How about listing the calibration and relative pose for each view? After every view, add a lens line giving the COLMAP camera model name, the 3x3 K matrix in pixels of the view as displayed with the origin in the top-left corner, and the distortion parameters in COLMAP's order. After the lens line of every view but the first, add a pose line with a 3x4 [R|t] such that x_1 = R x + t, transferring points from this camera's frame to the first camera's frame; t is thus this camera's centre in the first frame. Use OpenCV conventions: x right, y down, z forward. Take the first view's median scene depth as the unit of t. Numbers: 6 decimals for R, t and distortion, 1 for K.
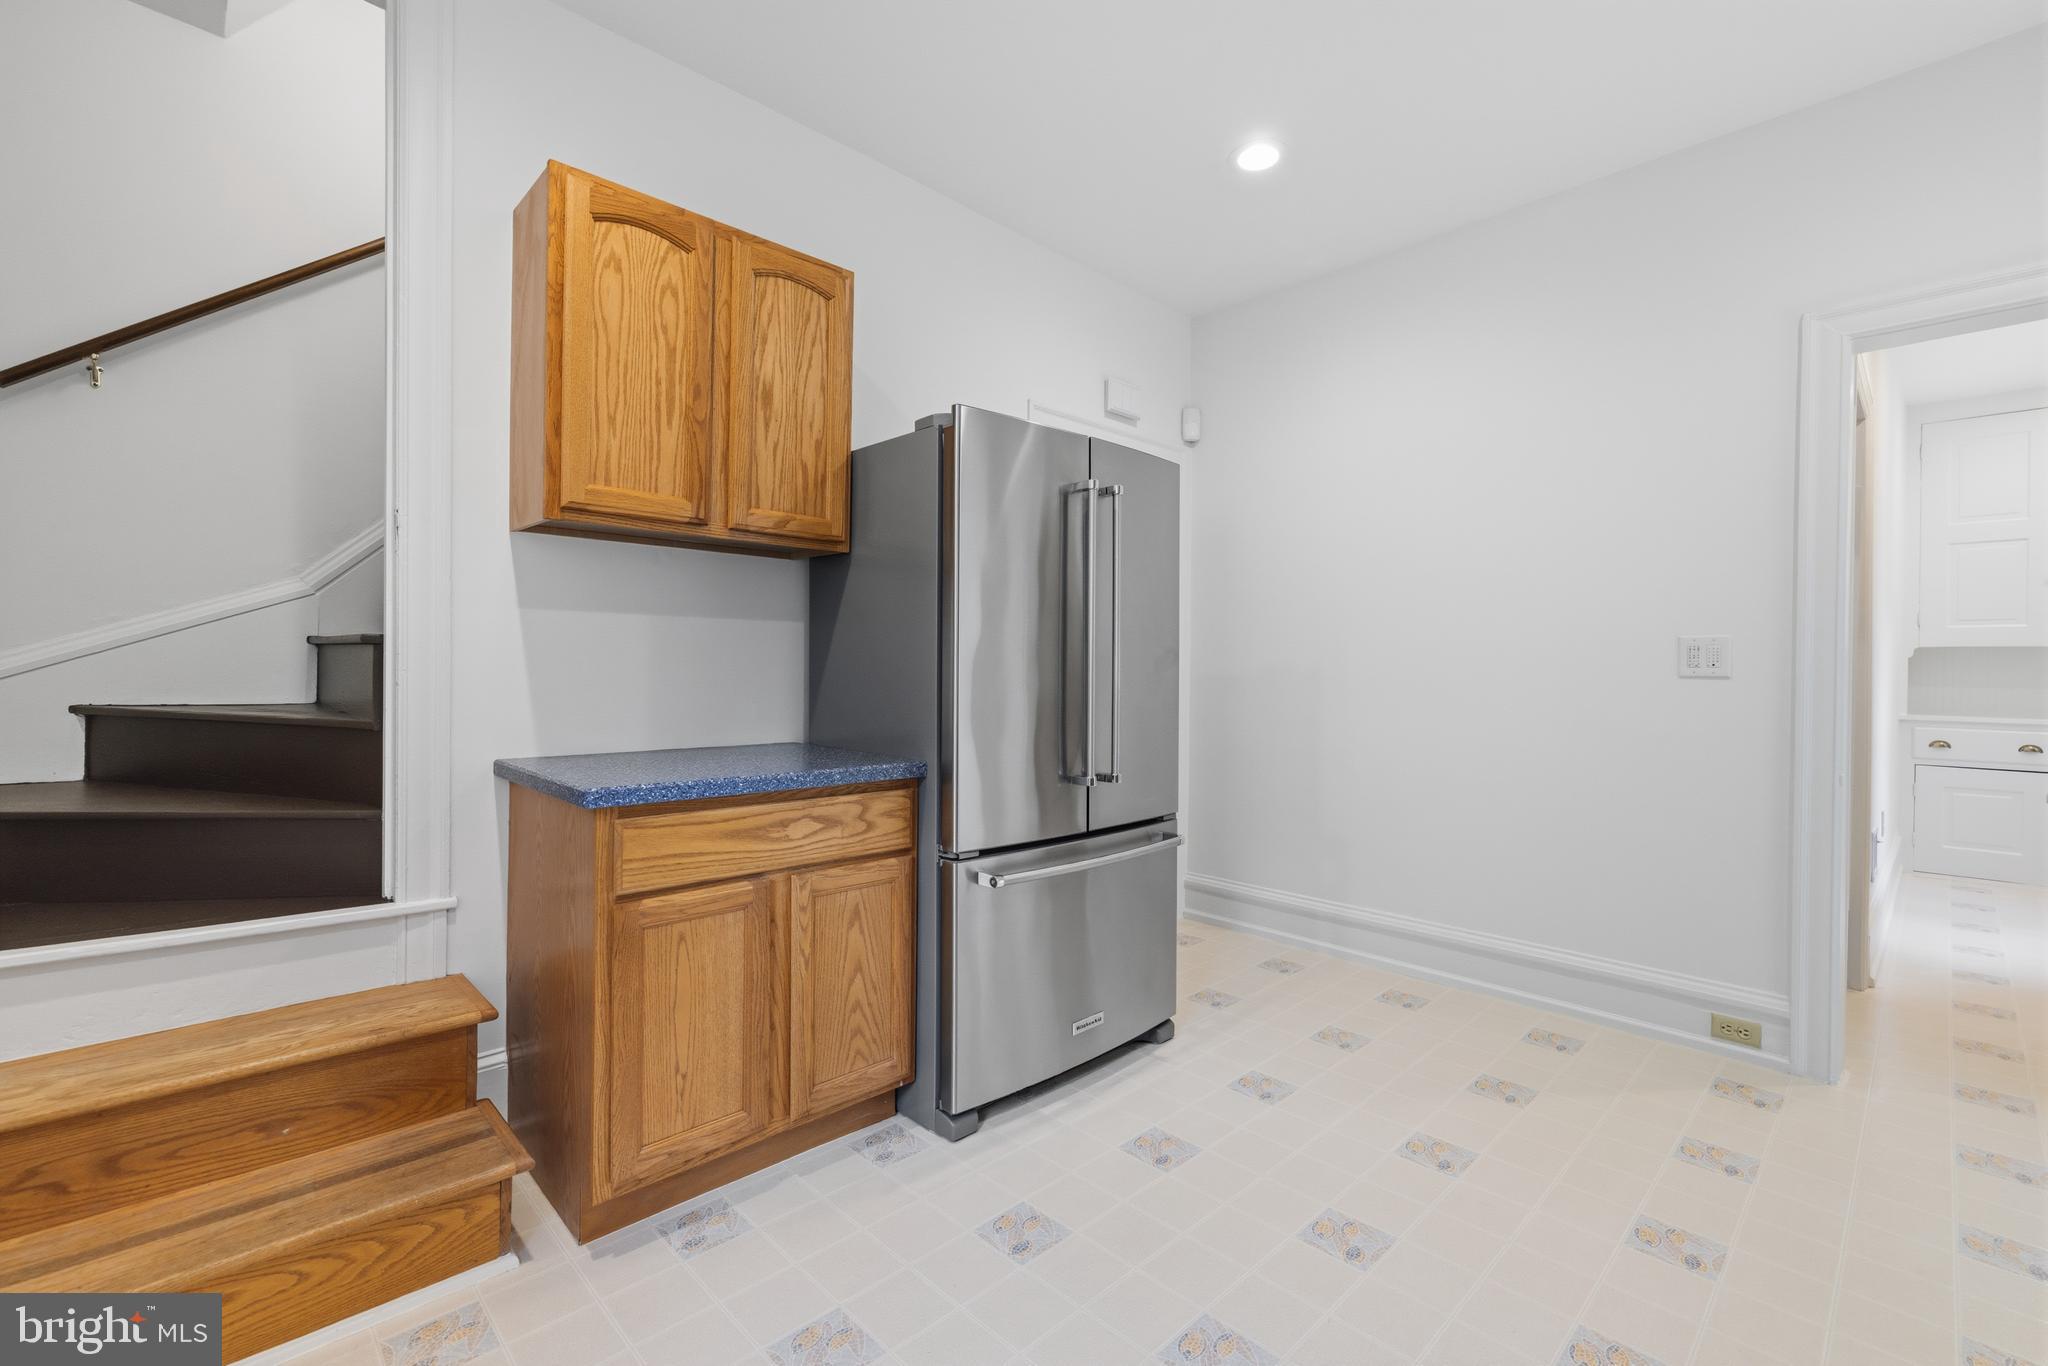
lens RADIAL K [[881.9, 0, 1015.5], [0, 881.9, 668.8], [0, 0, 1]] dist [-0.002525, 0.000166]
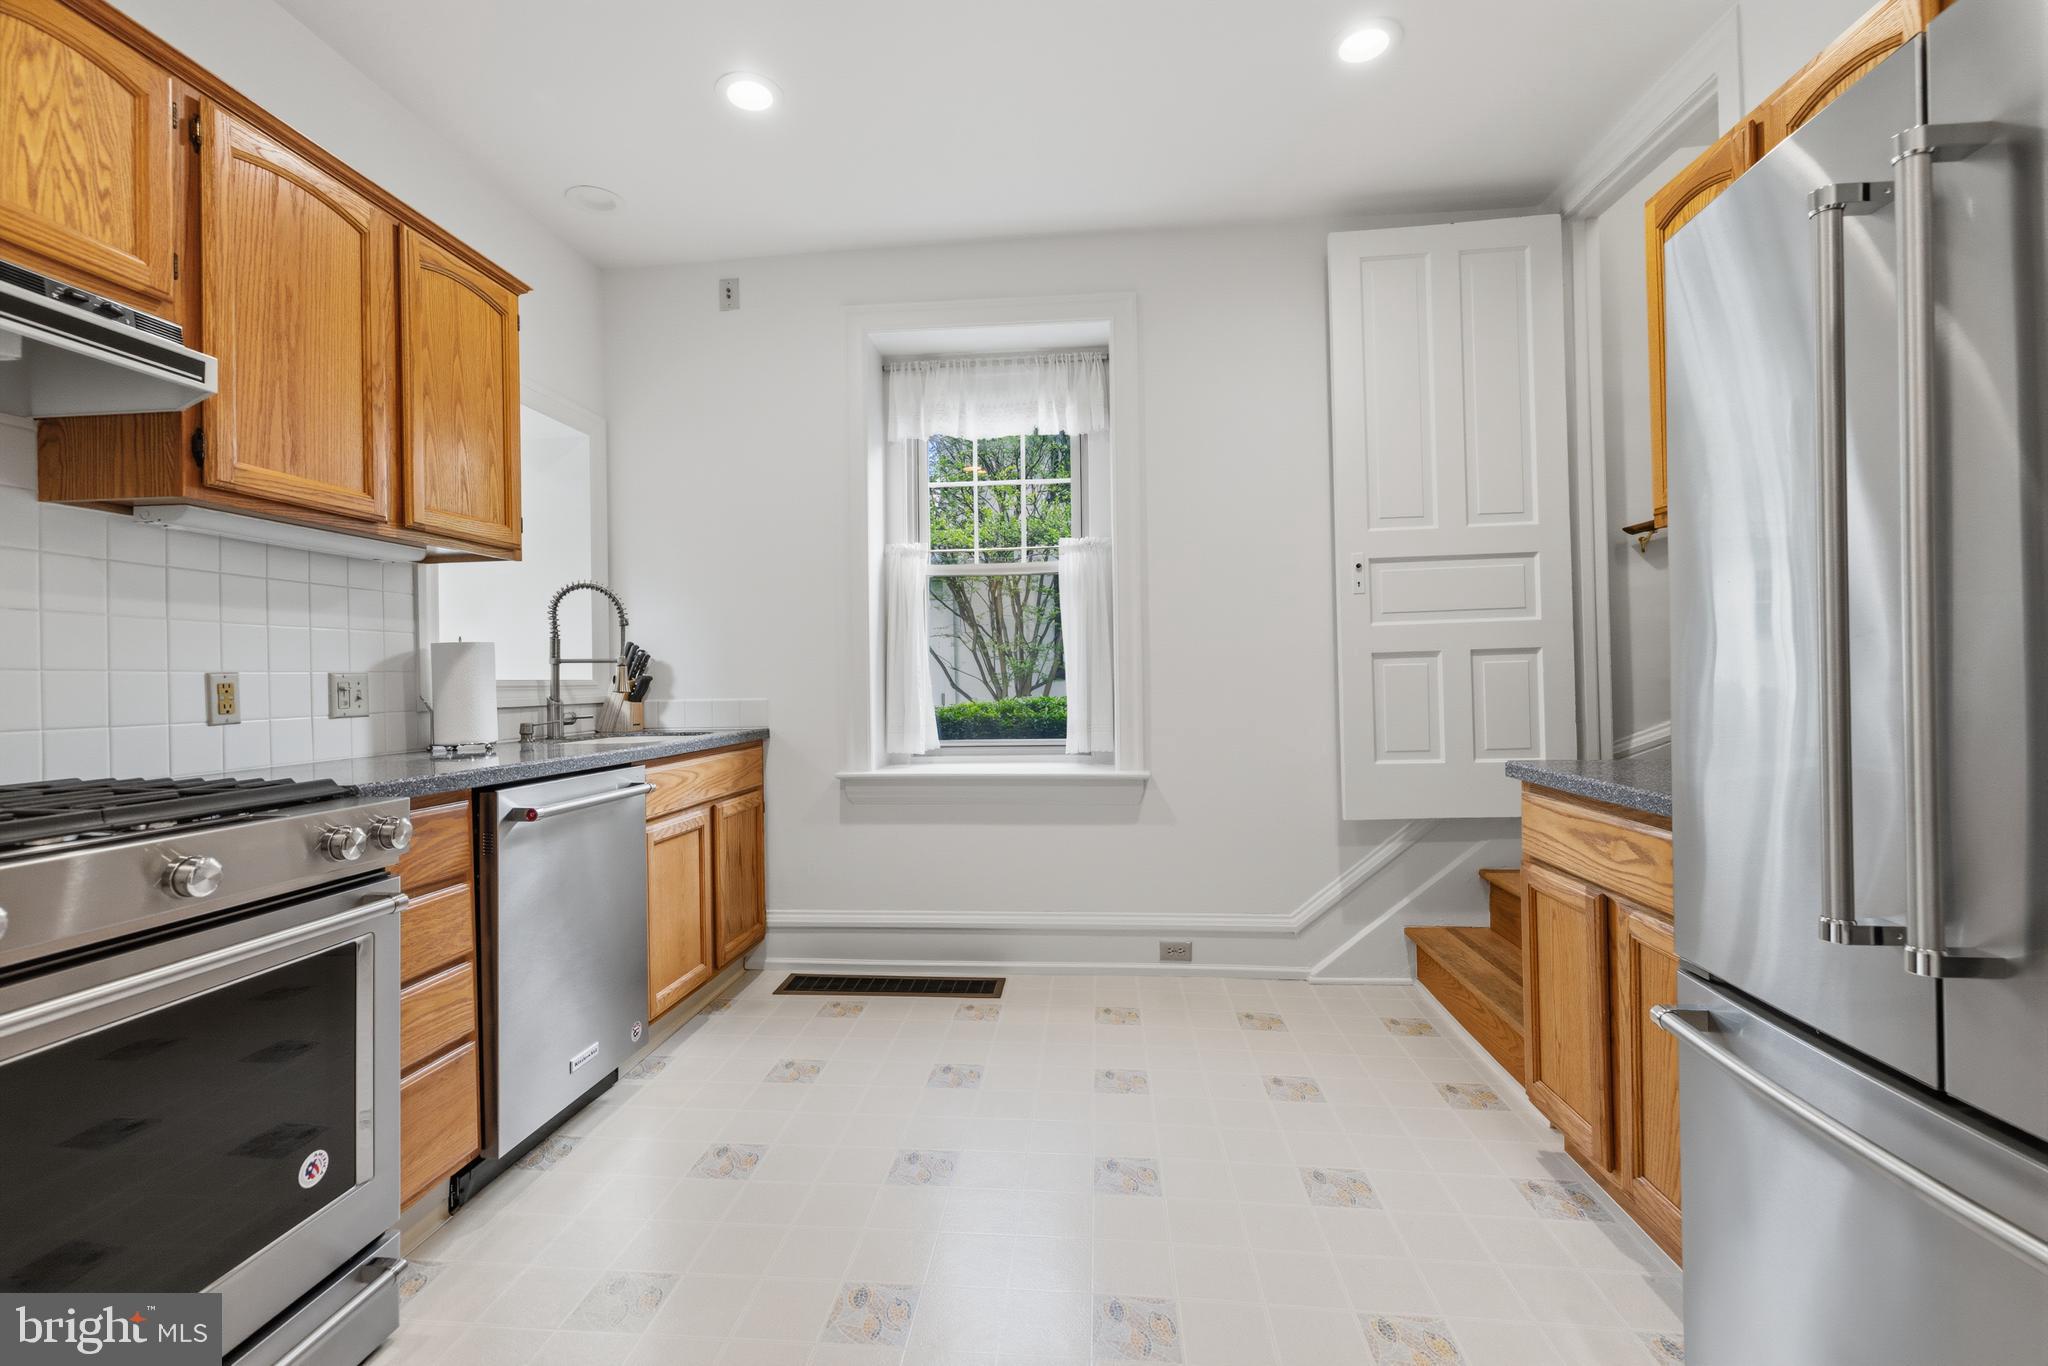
lens RADIAL K [[889.1, 0, 1019.0], [0, 889.1, 670.3], [0, 0, 1]] dist [0.001782, 0.000748]
pose [[-0.754921, -0.004354, -0.655801, 0.738093], [0.003724, 0.999933, -0.010927, 0.013222], [0.655805, -0.010691, -0.754855, 1.232202]]
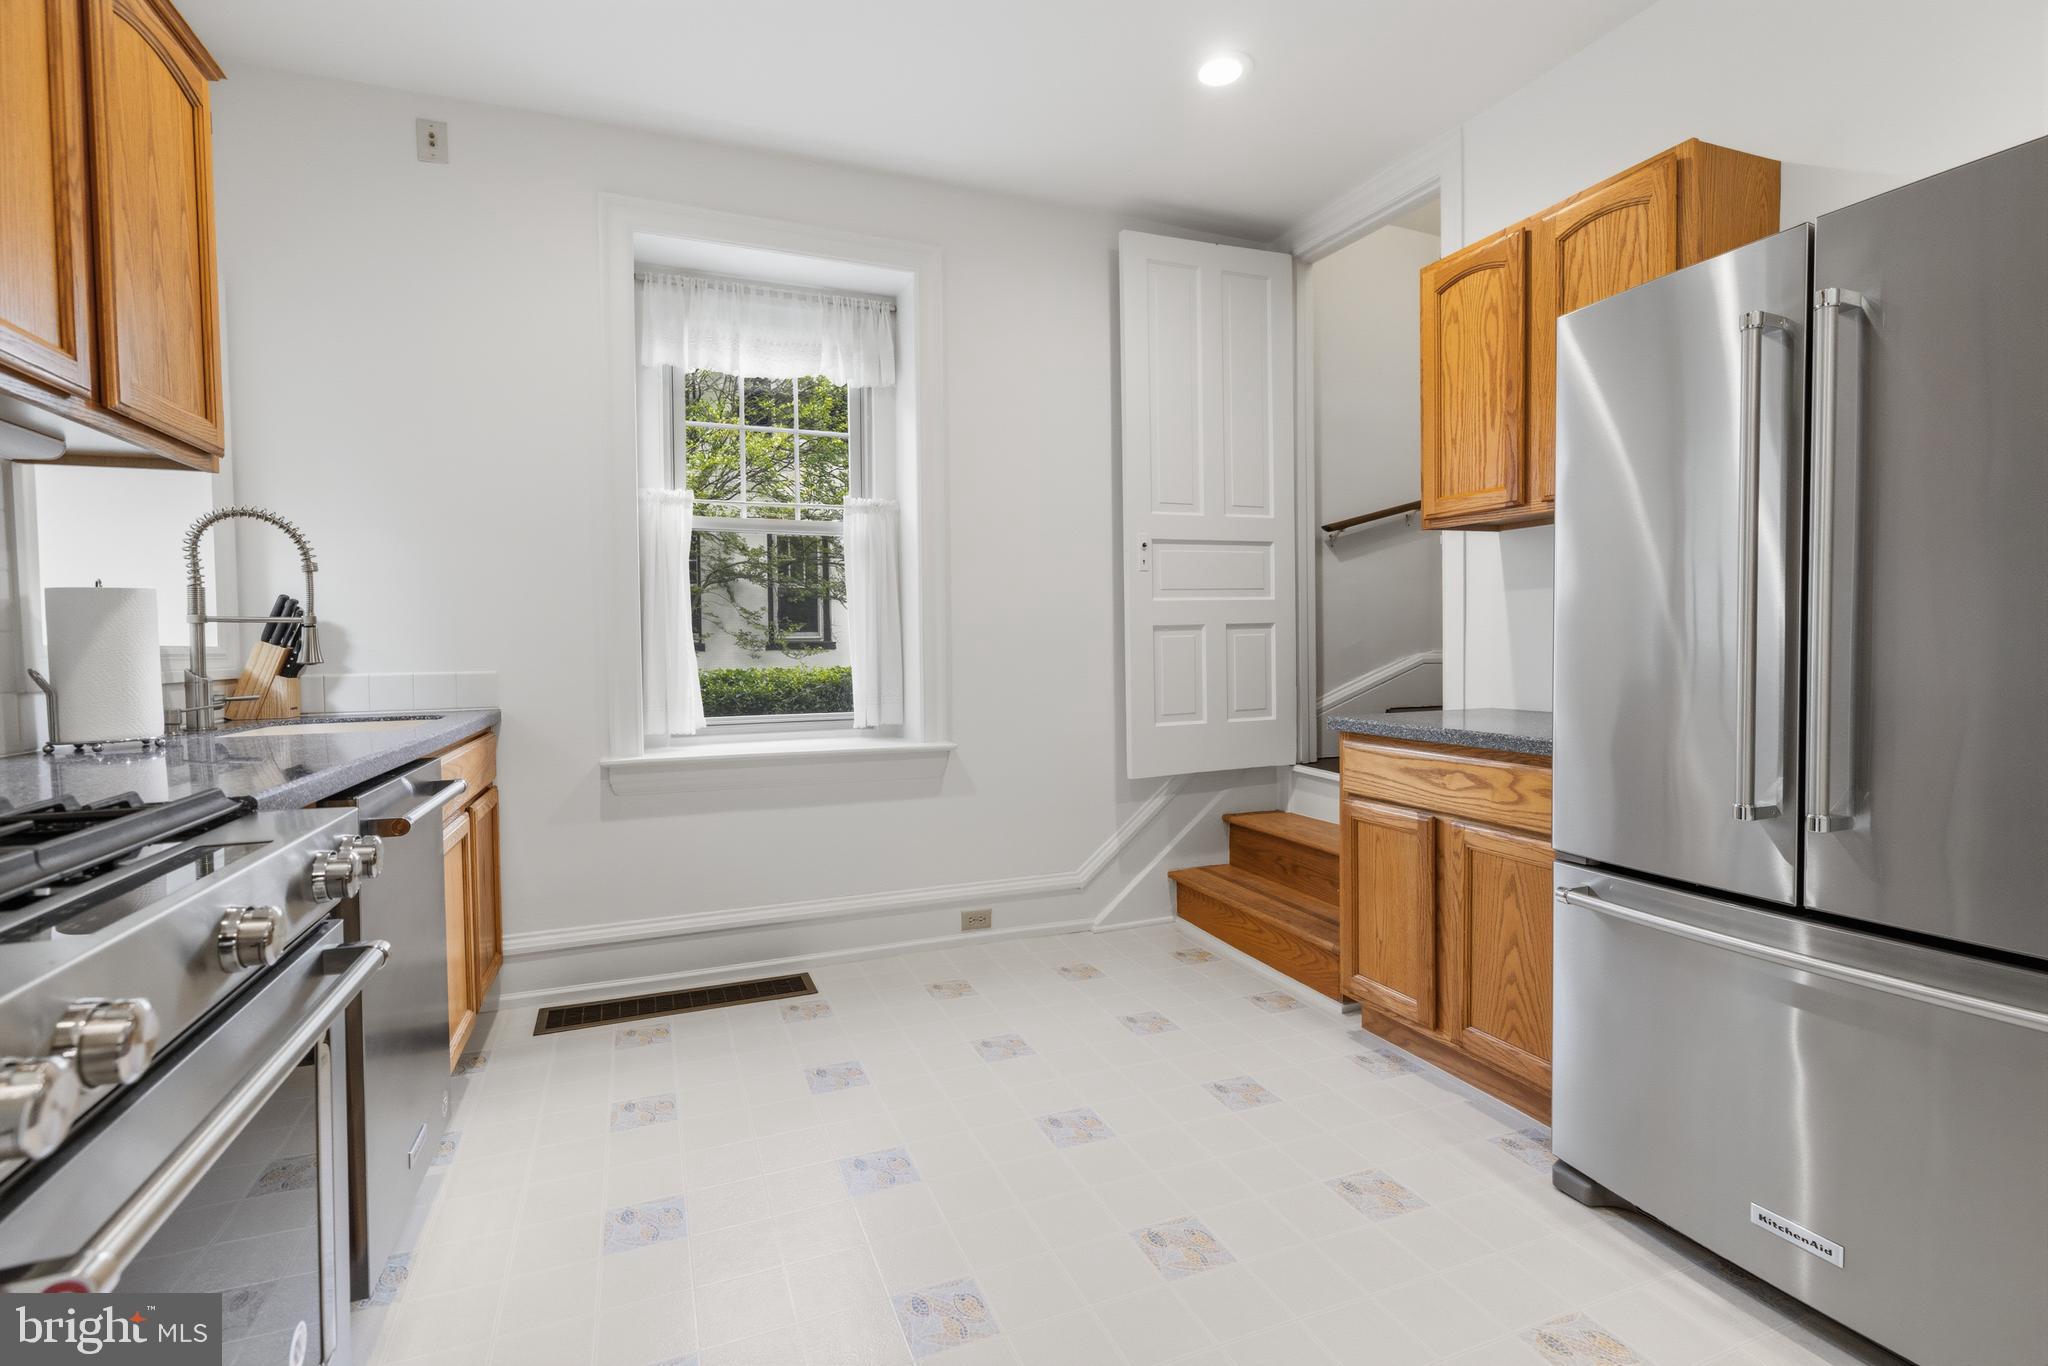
lens RADIAL K [[934.5, 0, 1017.9], [0, 934.5, 670.3], [0, 0, 1]] dist [0.003754, 0.000921]
pose [[-0.370293, 0.018479, -0.928731, 1.008469], [0.001574, 0.999813, 0.019266, 0.018906], [0.928914, 0.005672, -0.370253, 0.895980]]
